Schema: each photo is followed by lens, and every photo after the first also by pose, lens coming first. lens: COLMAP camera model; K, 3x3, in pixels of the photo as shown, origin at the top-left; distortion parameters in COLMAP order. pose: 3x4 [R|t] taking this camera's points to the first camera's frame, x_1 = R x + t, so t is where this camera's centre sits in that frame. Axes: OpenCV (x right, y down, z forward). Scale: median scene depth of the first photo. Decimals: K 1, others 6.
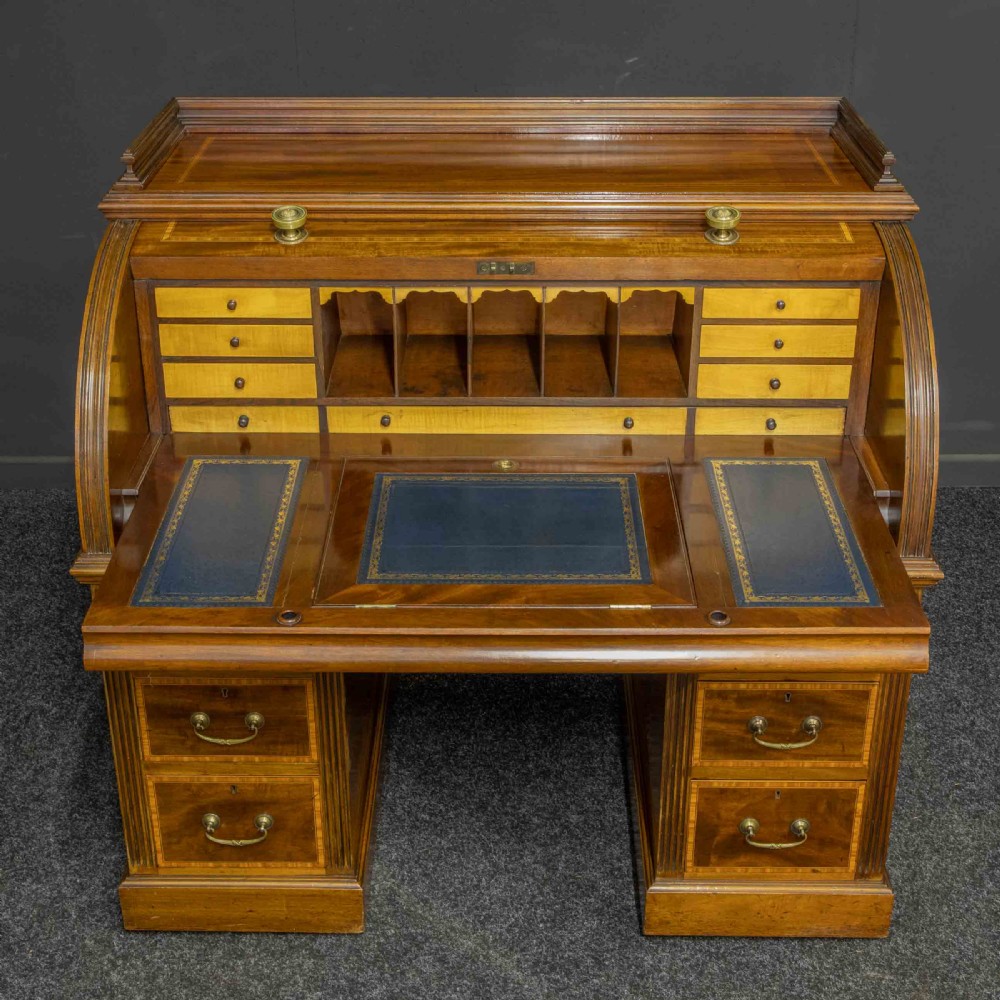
lens RADIAL K [[1589.6, 0, 495.5], [0, 1589.6, 405.6], [0, 0, 1]] dist [-0.039704, 0.058965]
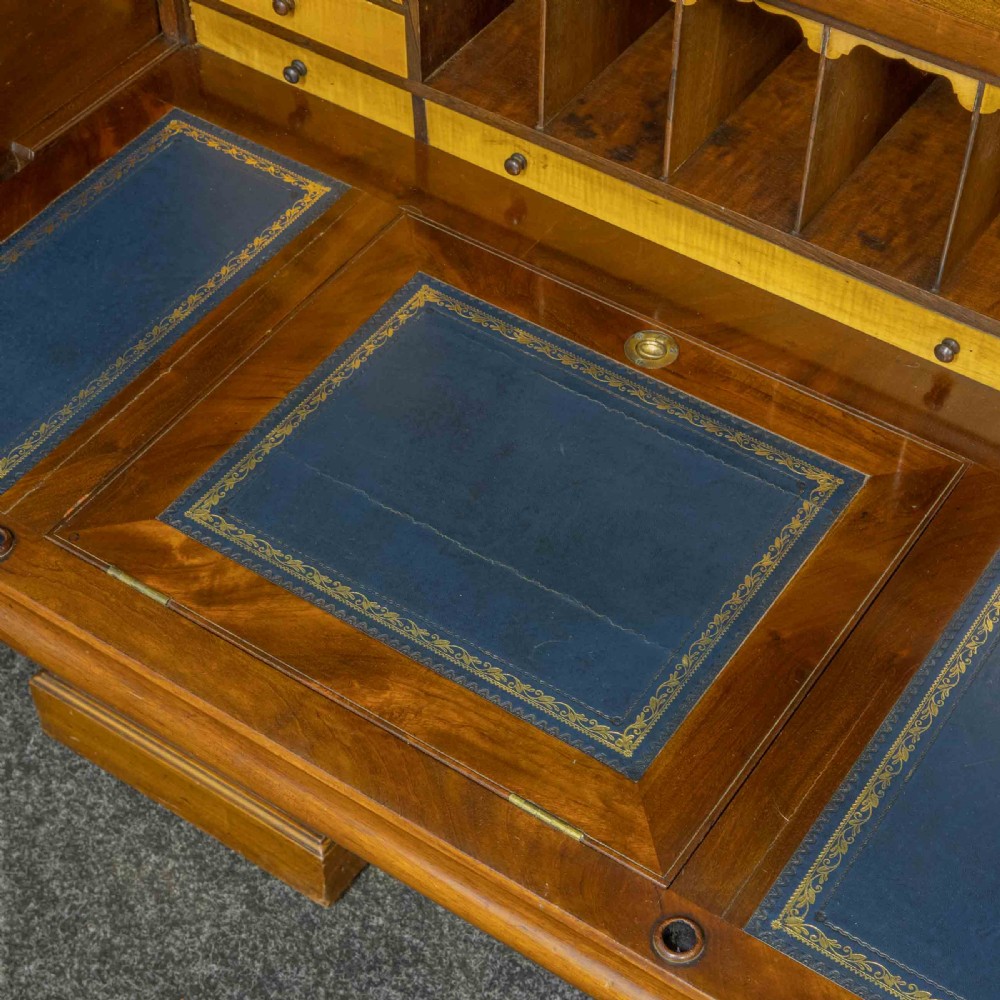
lens RADIAL K [[2033.0, 0, 477.2], [0, 2033.0, 503.3], [0, 0, 1]] dist [0.117409, -0.220078]
pose [[0.830145, 0.410768, -0.377000, 0.214924], [-0.236891, 0.871965, 0.428439, -0.175194], [0.504720, -0.266358, 0.821164, 0.428506]]
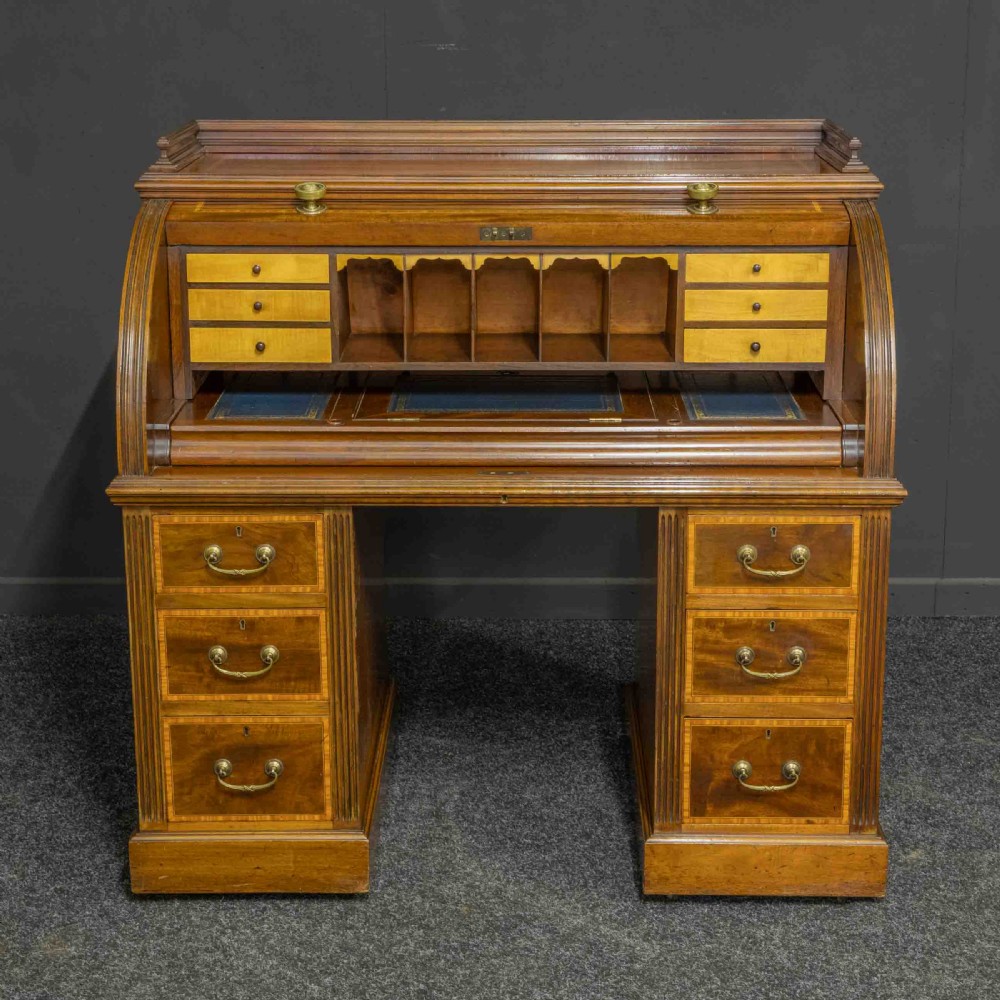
lens RADIAL K [[2311.0, 0, 502.4], [0, 2311.0, 528.5], [0, 0, 1]] dist [0.085432, 0.146271]
pose [[0.999995, -0.000805, -0.002993, 0.007868], [0.000291, 0.985845, -0.167659, 0.368919], [0.003085, 0.167657, 0.985841, -0.527191]]
